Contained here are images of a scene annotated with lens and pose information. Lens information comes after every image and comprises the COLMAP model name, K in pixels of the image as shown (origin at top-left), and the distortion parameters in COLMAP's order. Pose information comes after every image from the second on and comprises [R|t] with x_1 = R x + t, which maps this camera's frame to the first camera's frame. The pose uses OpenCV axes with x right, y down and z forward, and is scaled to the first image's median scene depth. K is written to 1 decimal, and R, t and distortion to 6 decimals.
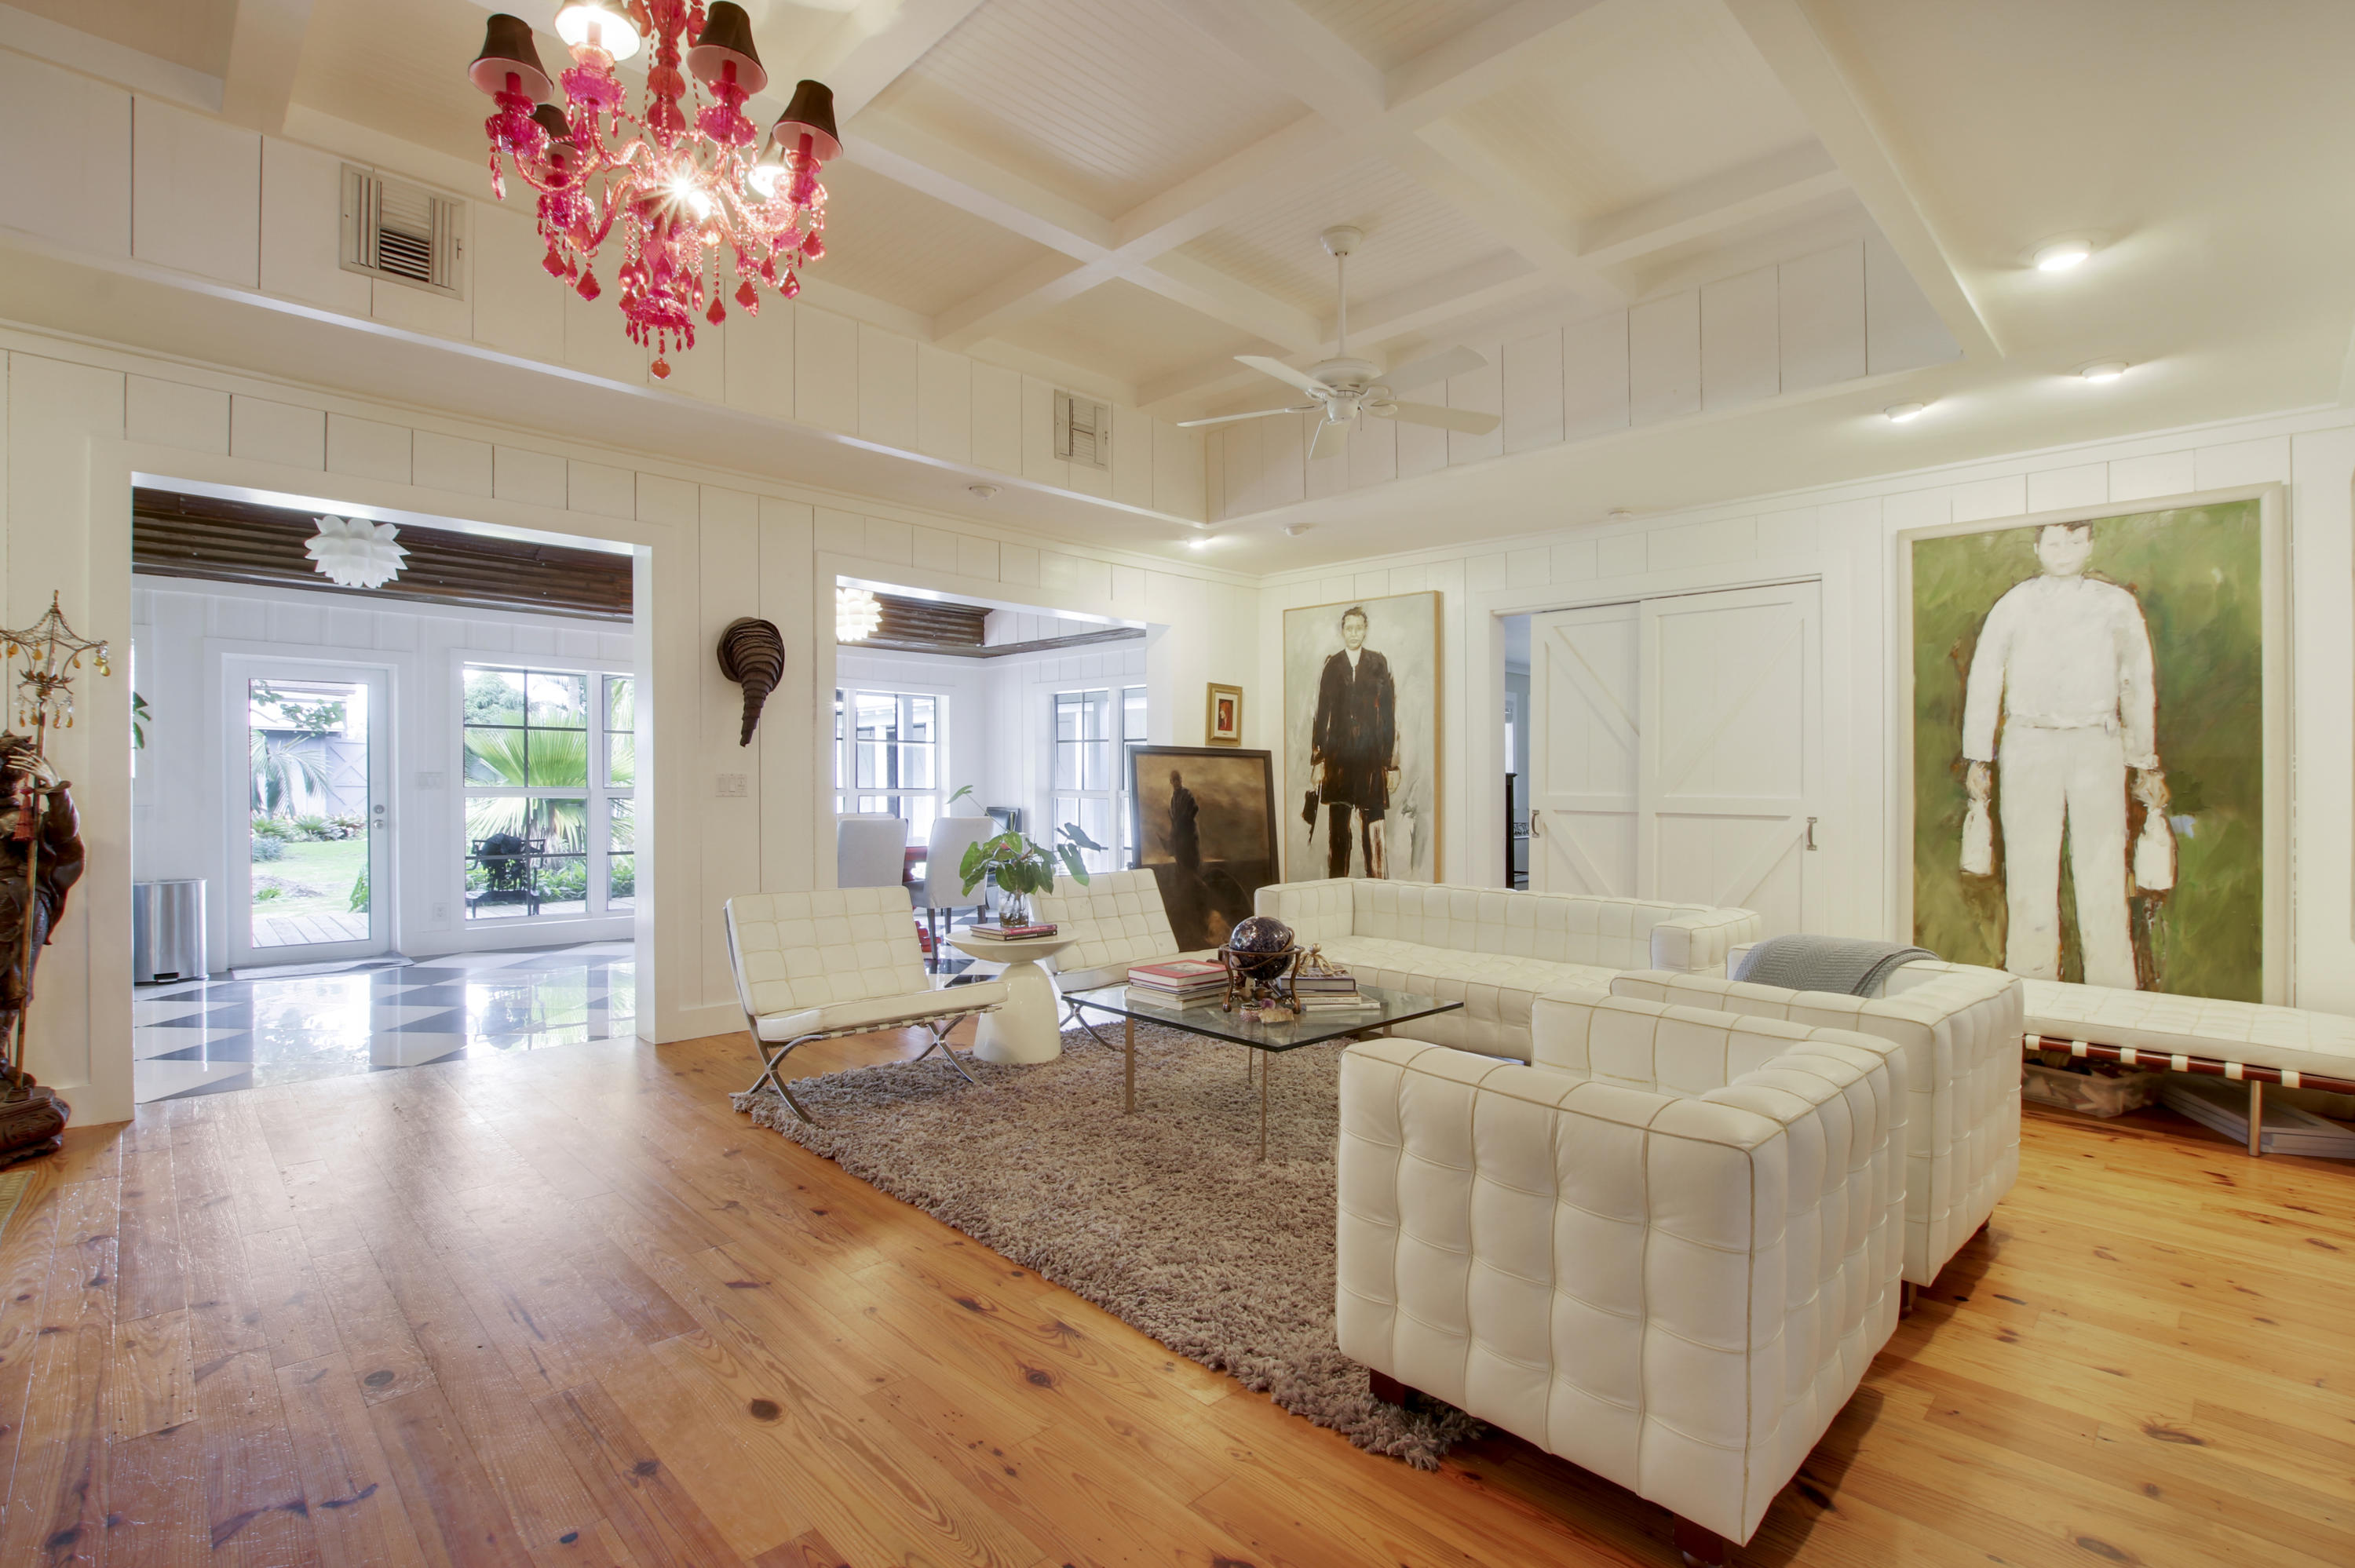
lens RADIAL K [[1077.6, 0, 1177.5], [0, 1077.6, 784.0], [0, 0, 1]] dist [-0.021976, 0.000278]
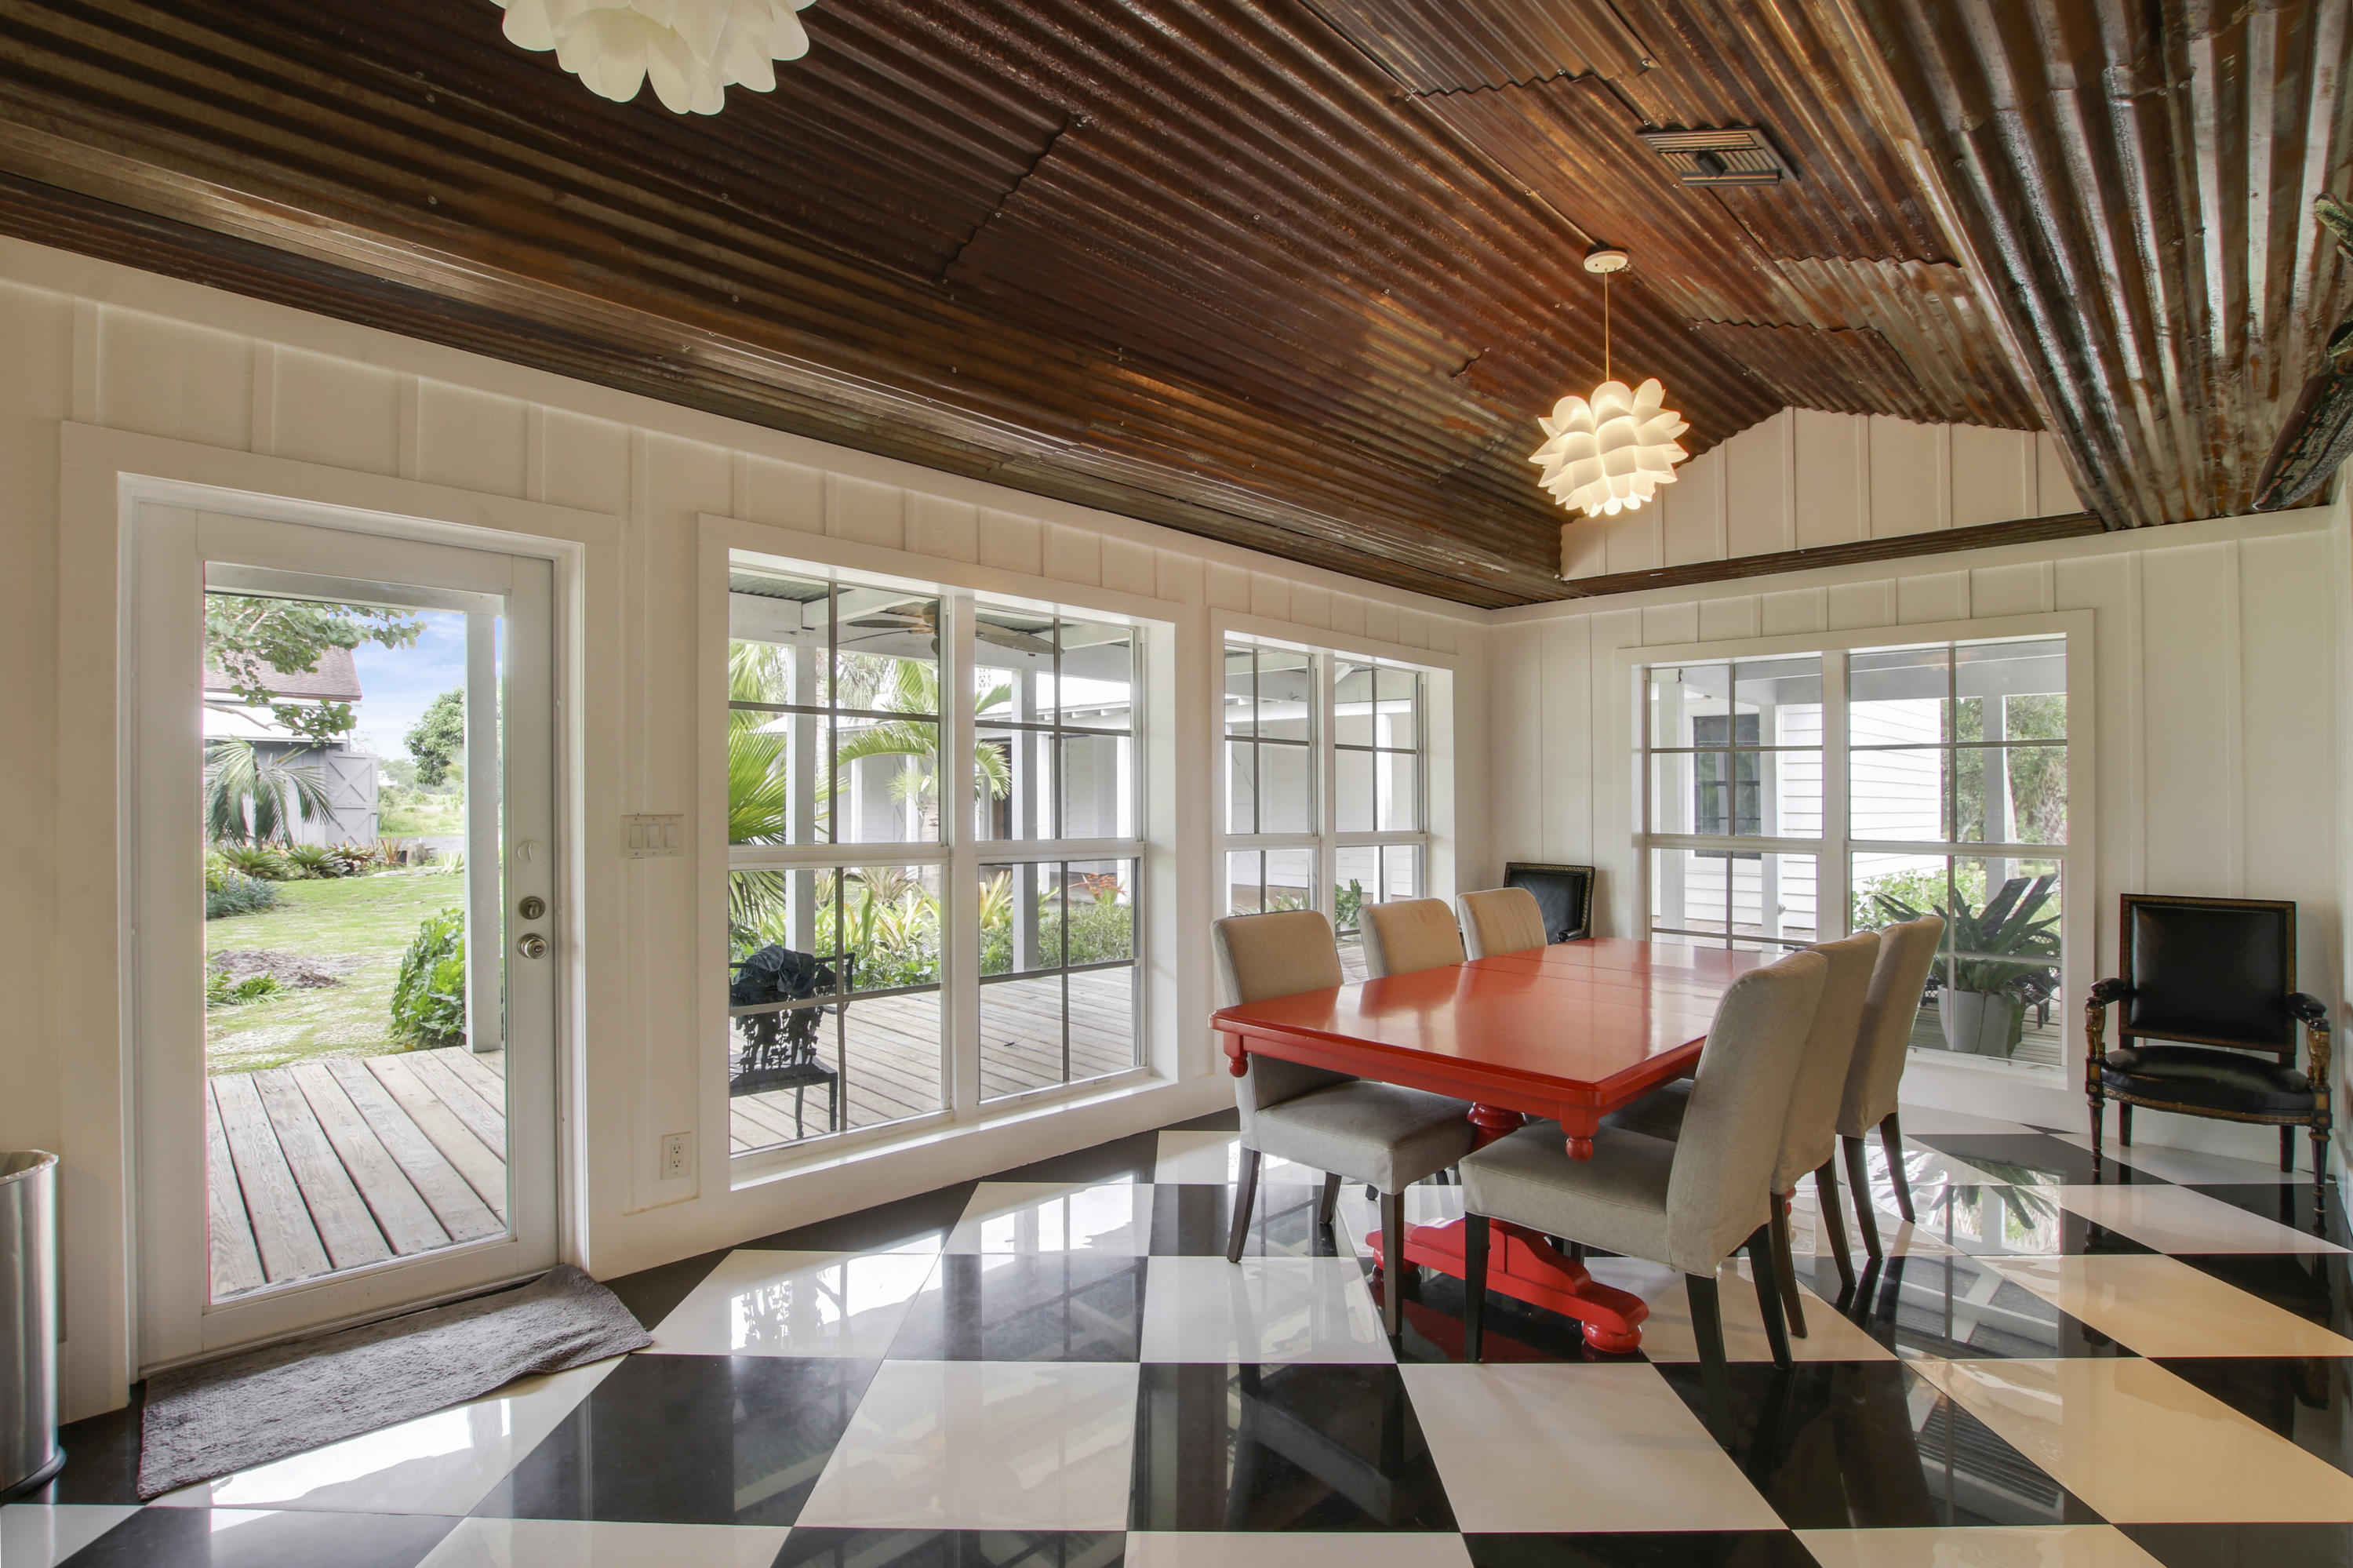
lens RADIAL K [[1086.1, 0, 1175.2], [0, 1086.1, 803.0], [0, 0, 1]] dist [-0.020171, 0.000078]
pose [[0.999997, 0.002354, 0.000119, -0.190889], [-0.002354, 0.999997, -0.000152, -0.006149], [-0.000119, 0.000152, 1.000000, 0.223230]]
